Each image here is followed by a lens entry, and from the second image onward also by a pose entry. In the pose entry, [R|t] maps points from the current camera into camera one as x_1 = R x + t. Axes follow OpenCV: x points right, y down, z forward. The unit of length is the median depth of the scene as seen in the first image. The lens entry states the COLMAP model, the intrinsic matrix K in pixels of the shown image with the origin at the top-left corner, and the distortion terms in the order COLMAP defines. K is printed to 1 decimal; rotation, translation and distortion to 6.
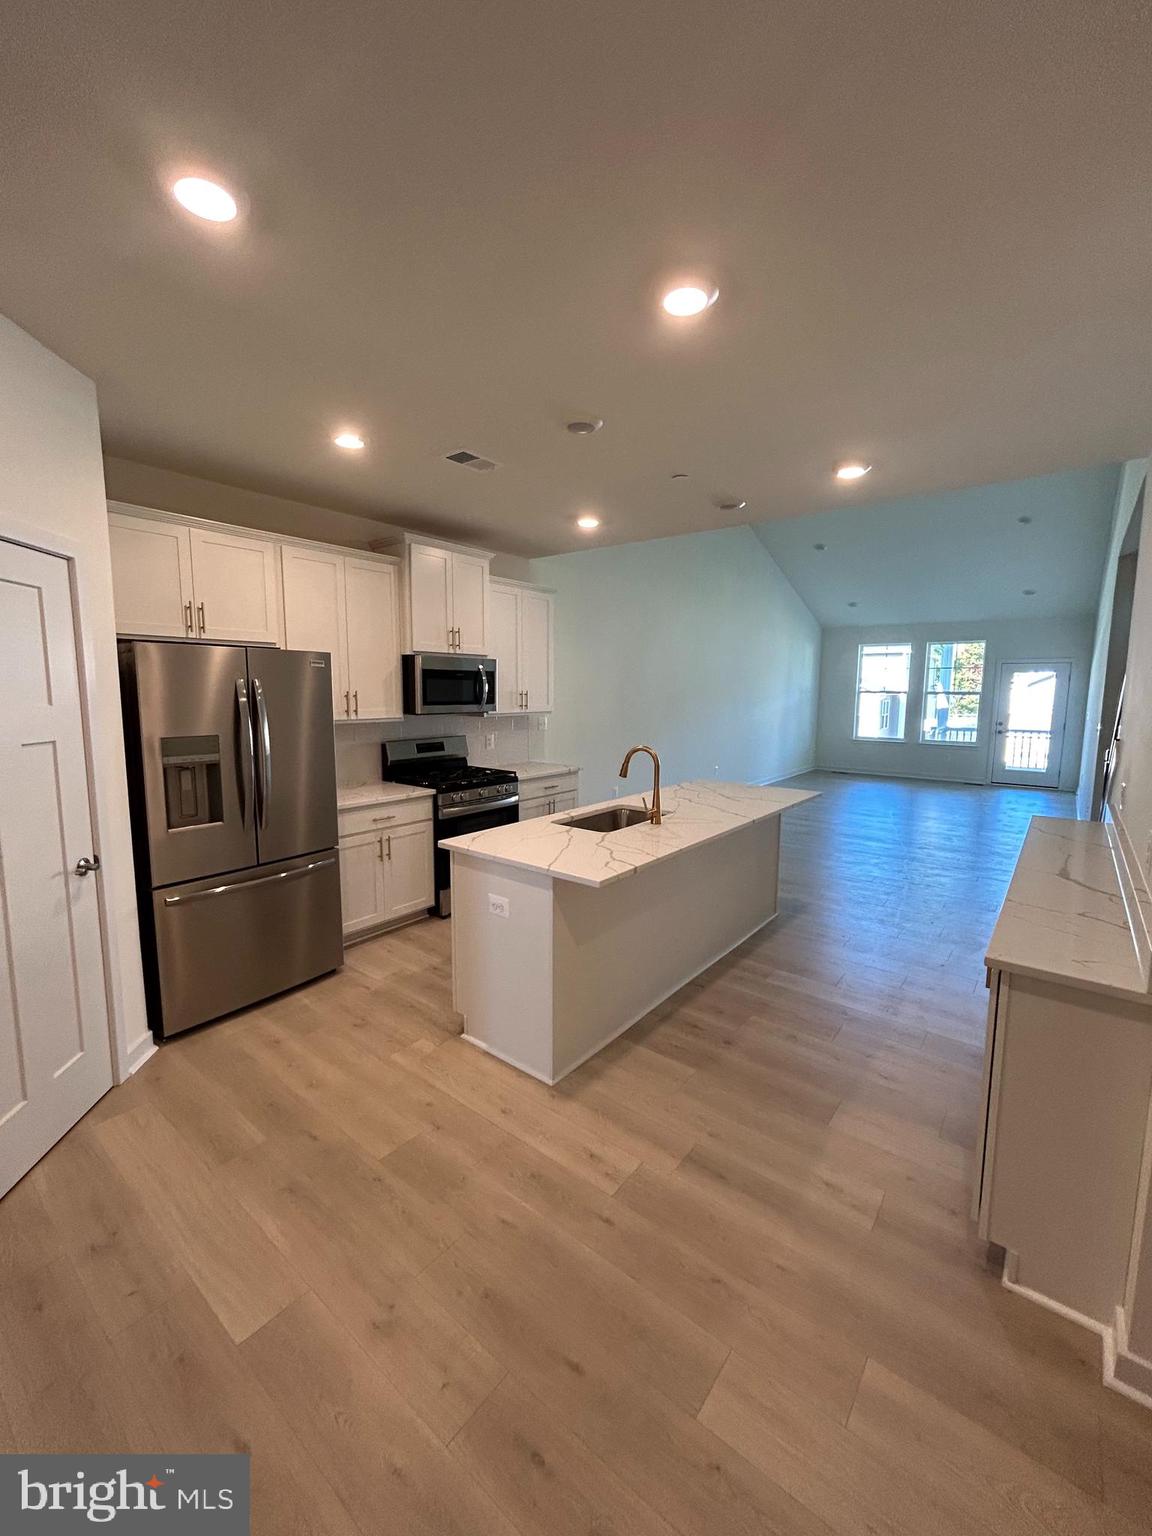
lens RADIAL K [[618.2, 0, 576.0], [0, 618.2, 768.0], [0, 0, 1]] dist [-0.000168, 0.000006]
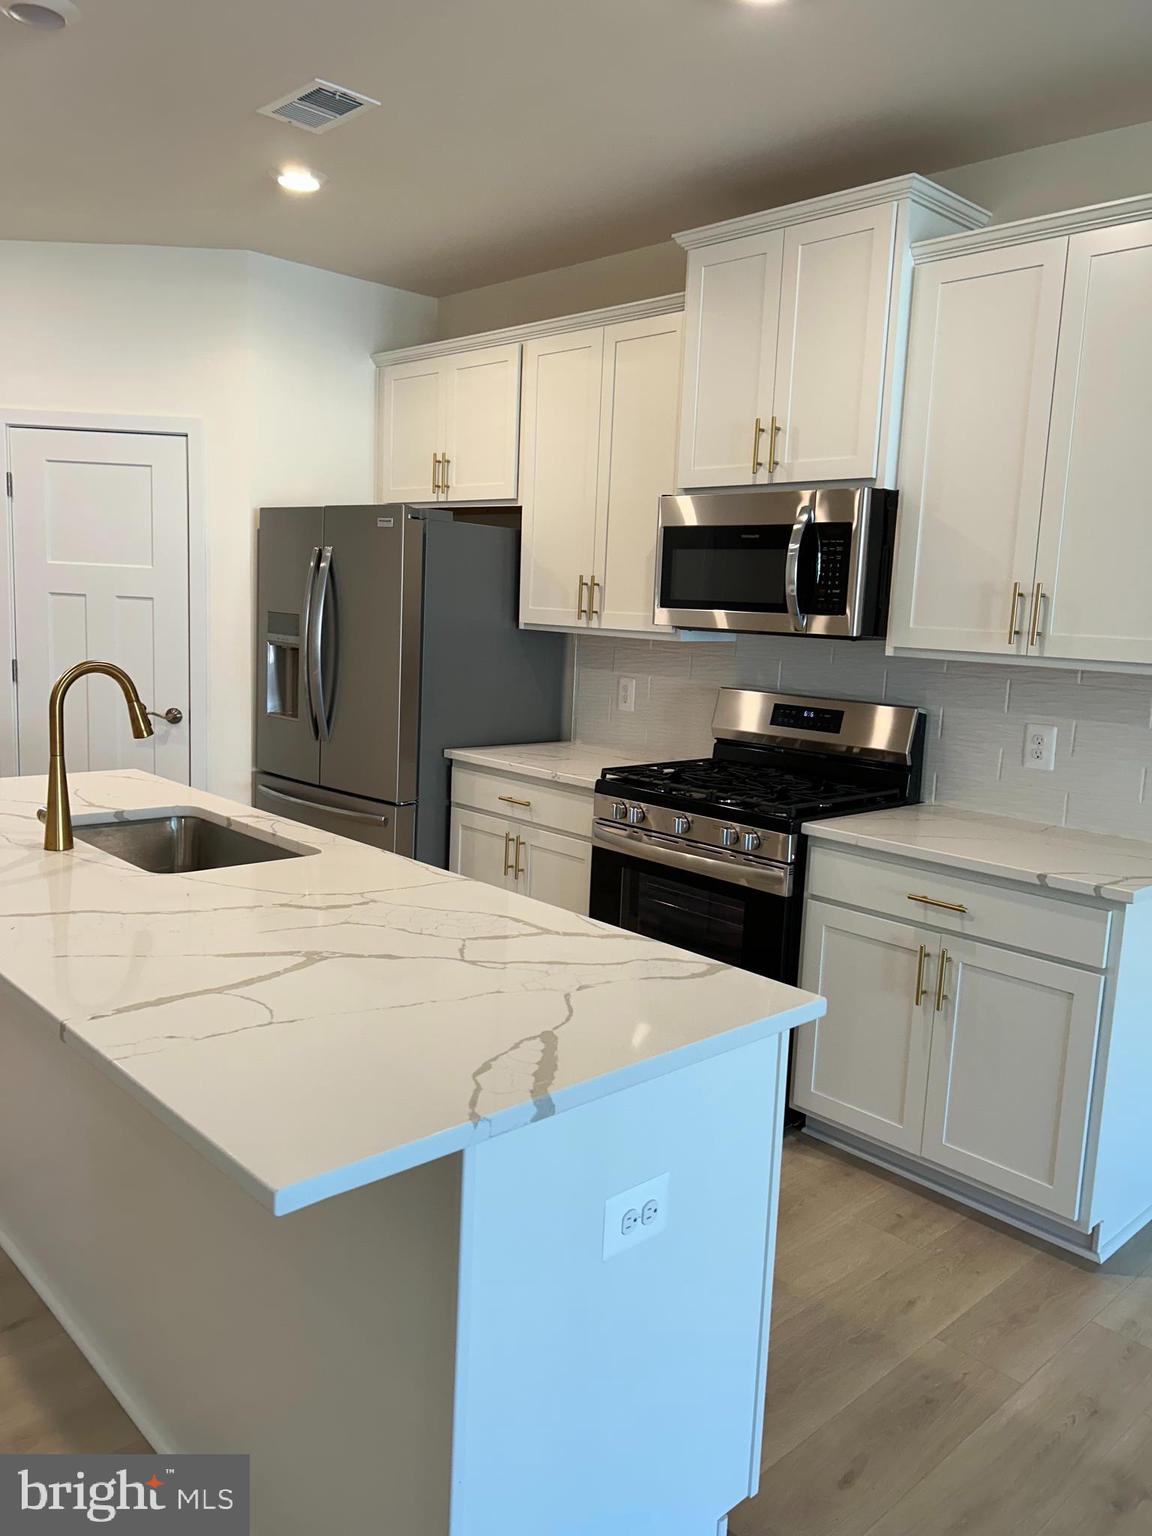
lens RADIAL K [[1193.4, 0, 576.0], [0, 1193.4, 768.0], [0, 0, 1]] dist [0.002564, 0.000332]
pose [[-0.133309, 0.117850, -0.984043, 0.618617], [-0.176805, 0.974149, 0.140618, -0.095095], [0.975176, 0.192729, -0.109027, 1.023984]]
